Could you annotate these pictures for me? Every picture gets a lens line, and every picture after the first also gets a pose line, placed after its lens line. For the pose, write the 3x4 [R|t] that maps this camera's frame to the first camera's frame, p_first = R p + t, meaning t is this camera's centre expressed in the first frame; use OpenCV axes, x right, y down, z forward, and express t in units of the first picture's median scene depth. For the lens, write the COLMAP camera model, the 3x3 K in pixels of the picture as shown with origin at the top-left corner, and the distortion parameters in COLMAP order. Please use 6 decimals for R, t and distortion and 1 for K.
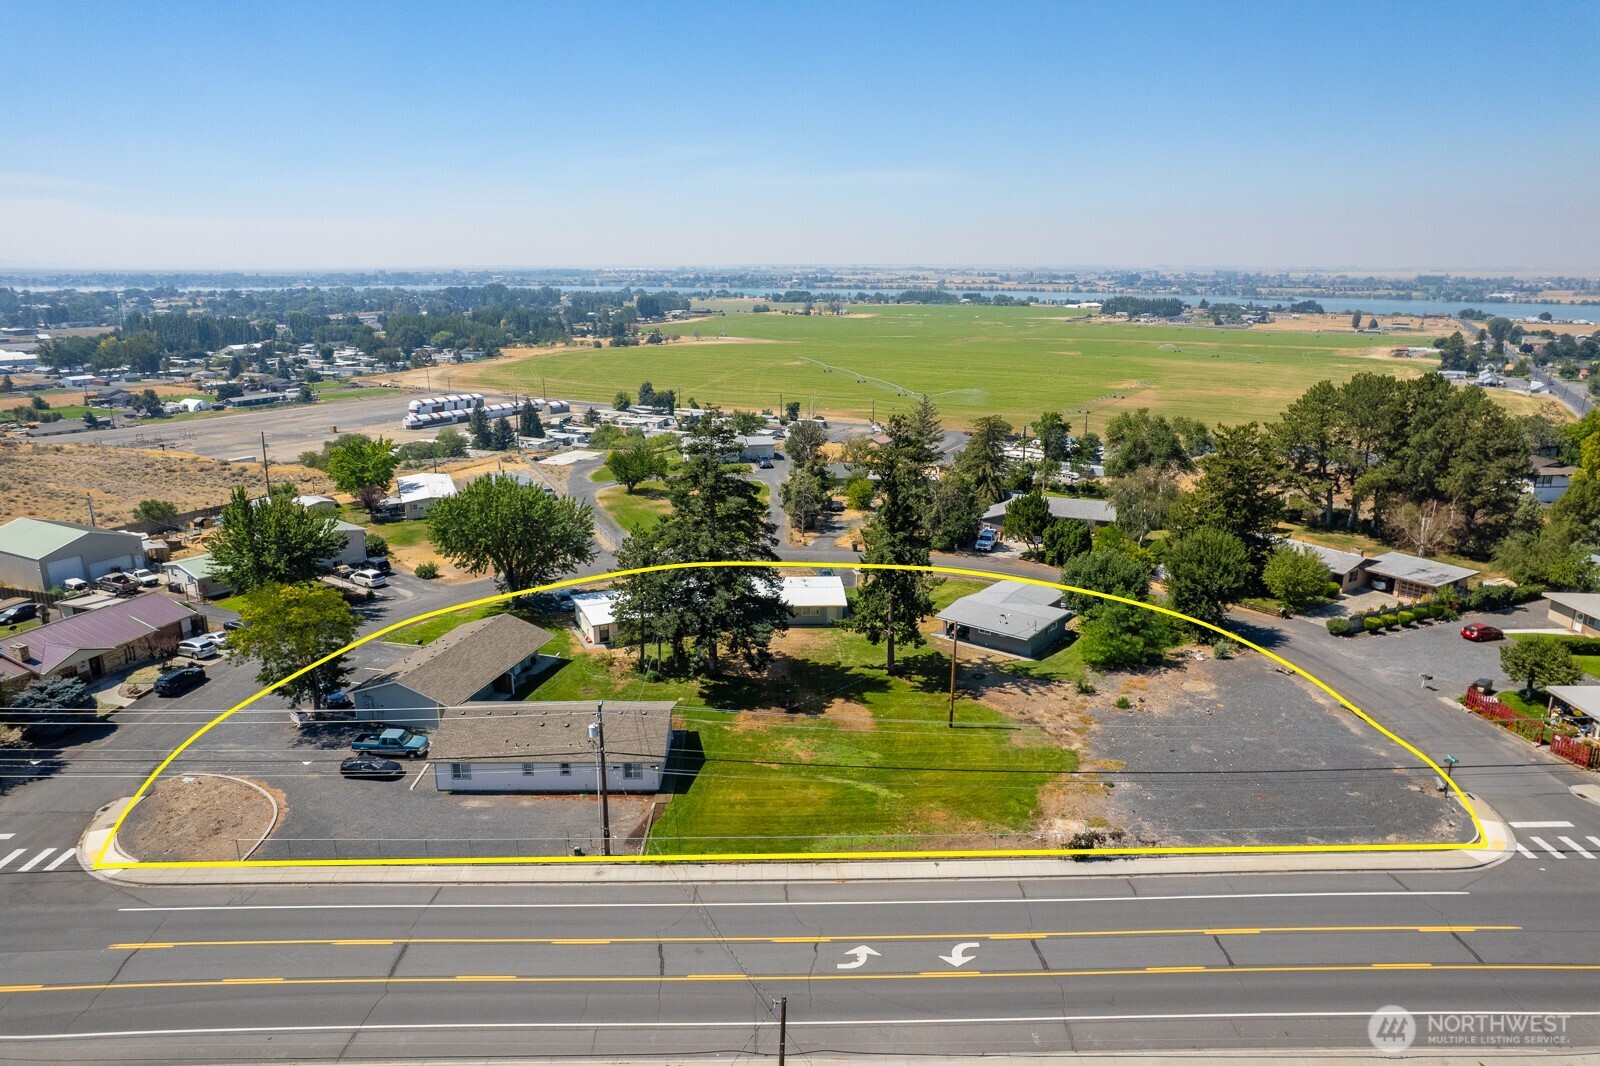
lens RADIAL K [[1023.7, 0, 803.5], [0, 1023.7, 533.7], [0, 0, 1]] dist [-0.063444, 0.067258]
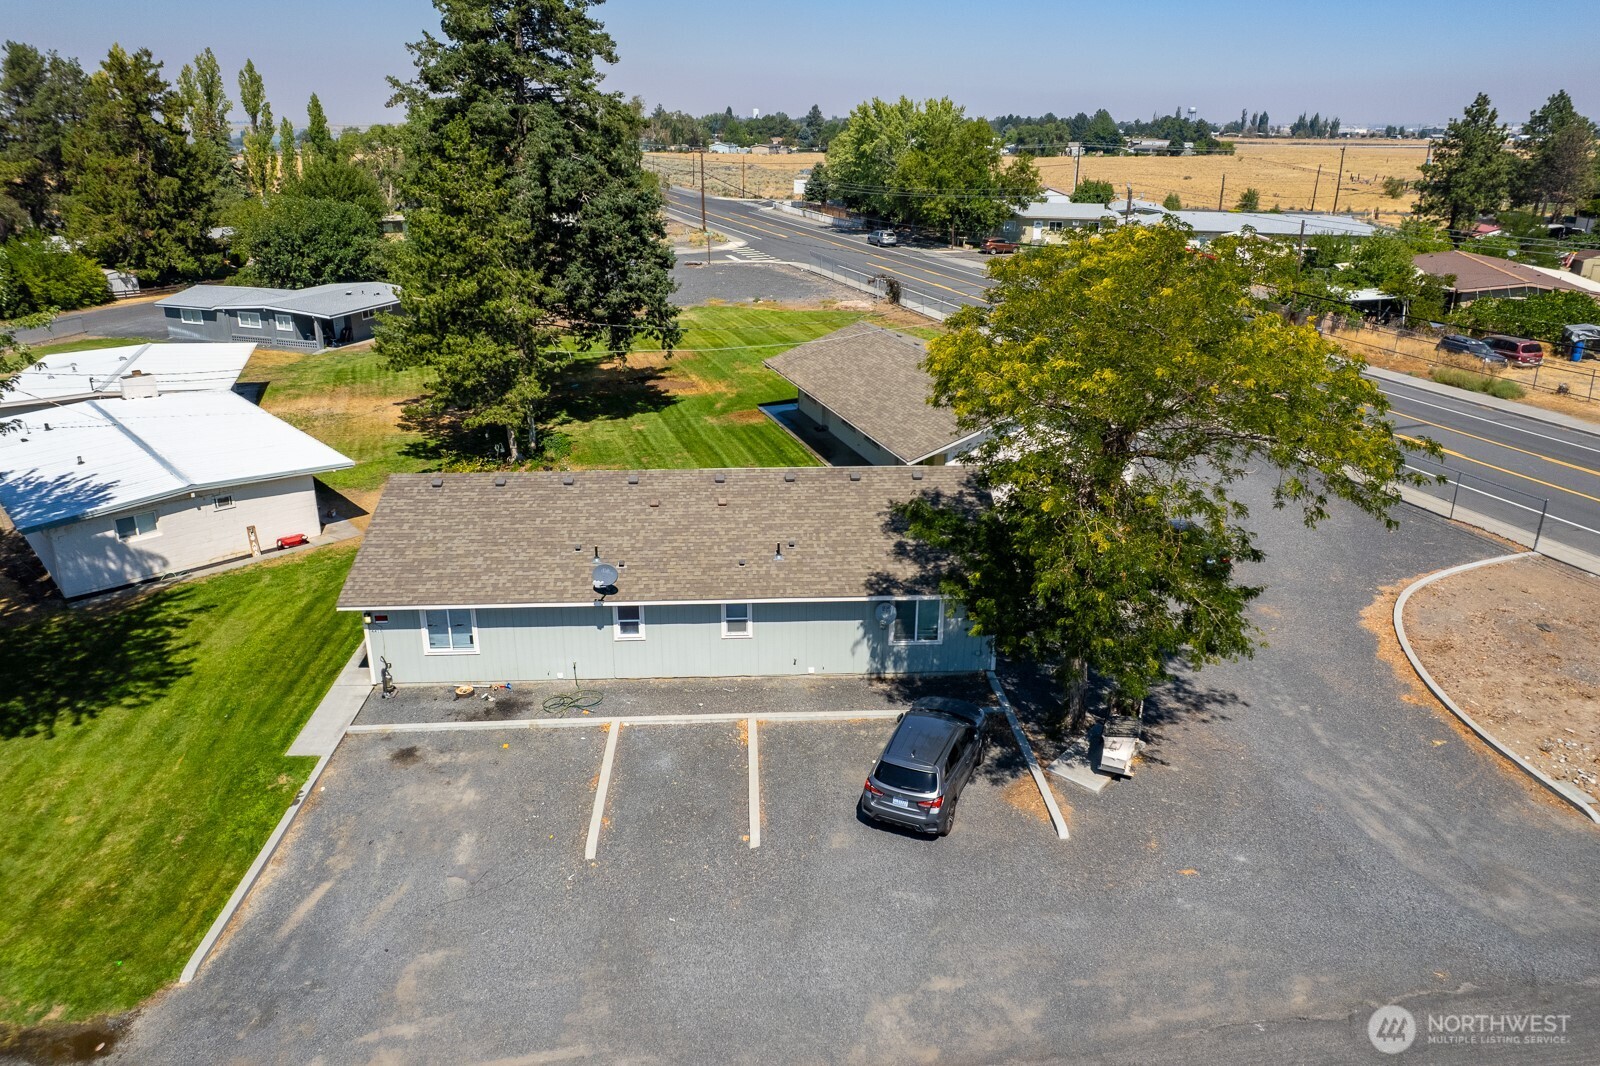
lens RADIAL K [[1058.8, 0, 803.1], [0, 1058.8, 489.9], [0, 0, 1]] dist [-0.069054, 0.076391]
pose [[-0.310844, -0.318968, 0.895341, -0.529638], [0.243465, 0.883856, 0.399403, -0.009716], [-0.918749, 0.342136, -0.197084, 0.833656]]
